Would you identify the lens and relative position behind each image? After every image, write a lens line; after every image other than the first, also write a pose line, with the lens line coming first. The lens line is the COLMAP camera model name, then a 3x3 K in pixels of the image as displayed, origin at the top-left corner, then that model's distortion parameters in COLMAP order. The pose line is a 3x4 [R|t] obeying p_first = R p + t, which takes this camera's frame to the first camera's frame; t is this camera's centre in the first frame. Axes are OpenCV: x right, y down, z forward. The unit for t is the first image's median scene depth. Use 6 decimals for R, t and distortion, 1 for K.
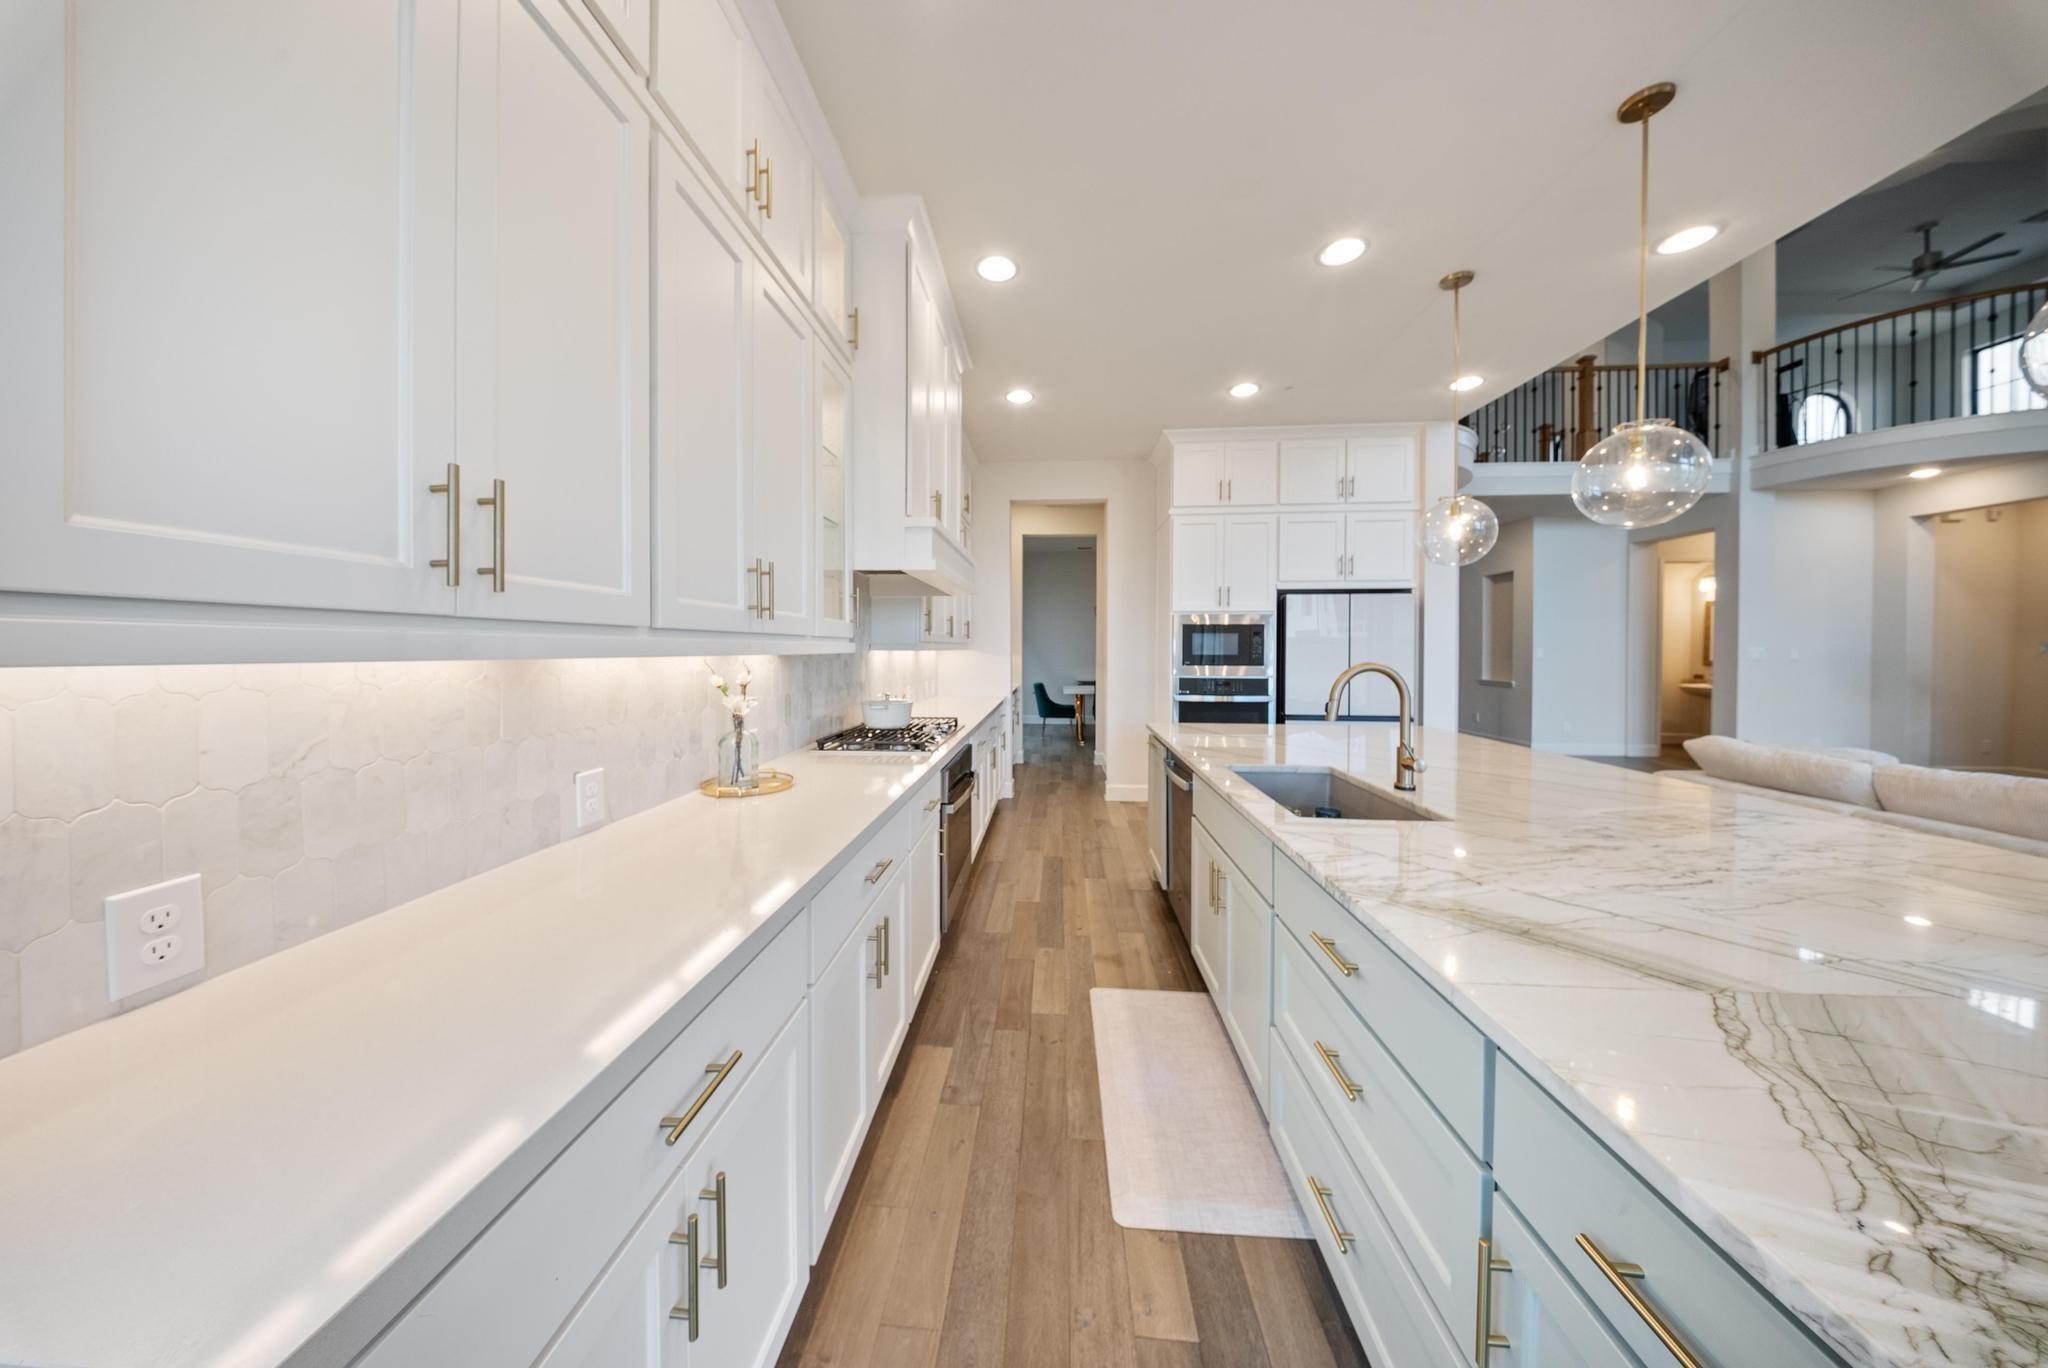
lens RADIAL K [[612.7, 0, 1011.2], [0, 612.7, 654.6], [0, 0, 1]] dist [-0.005951, -0.000913]
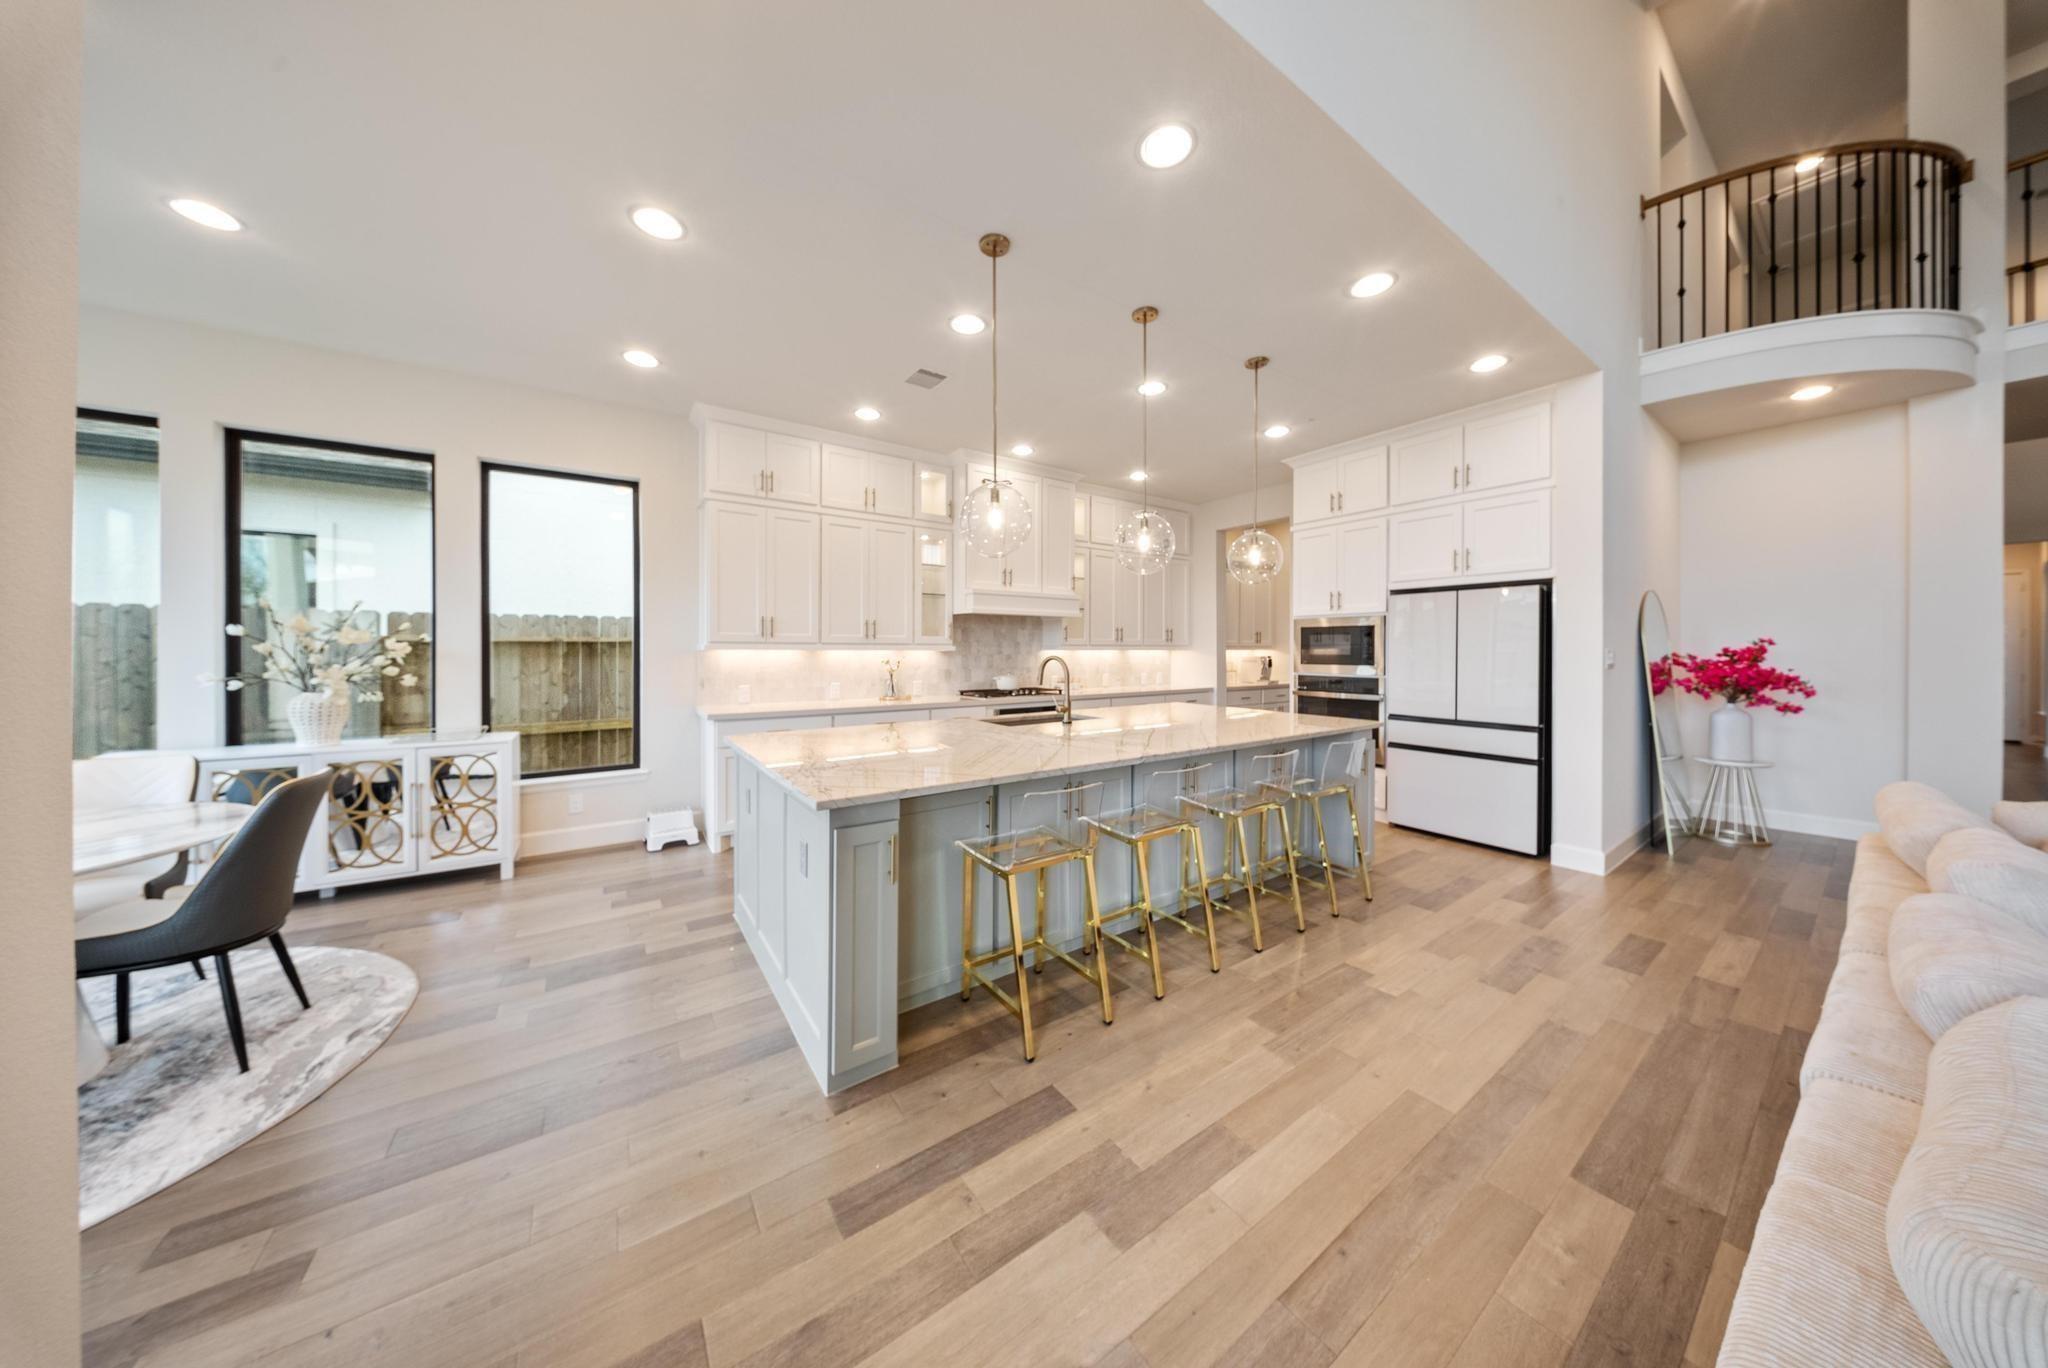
lens RADIAL K [[612.7, 0, 1013.5], [0, 612.7, 651.7], [0, 0, 1]] dist [-0.005951, -0.000913]
pose [[0.621676, 0.002797, -0.783270, 0.825814], [-0.008627, 0.999957, -0.003277, 0.003388], [0.783227, 0.008795, 0.621673, -0.113105]]
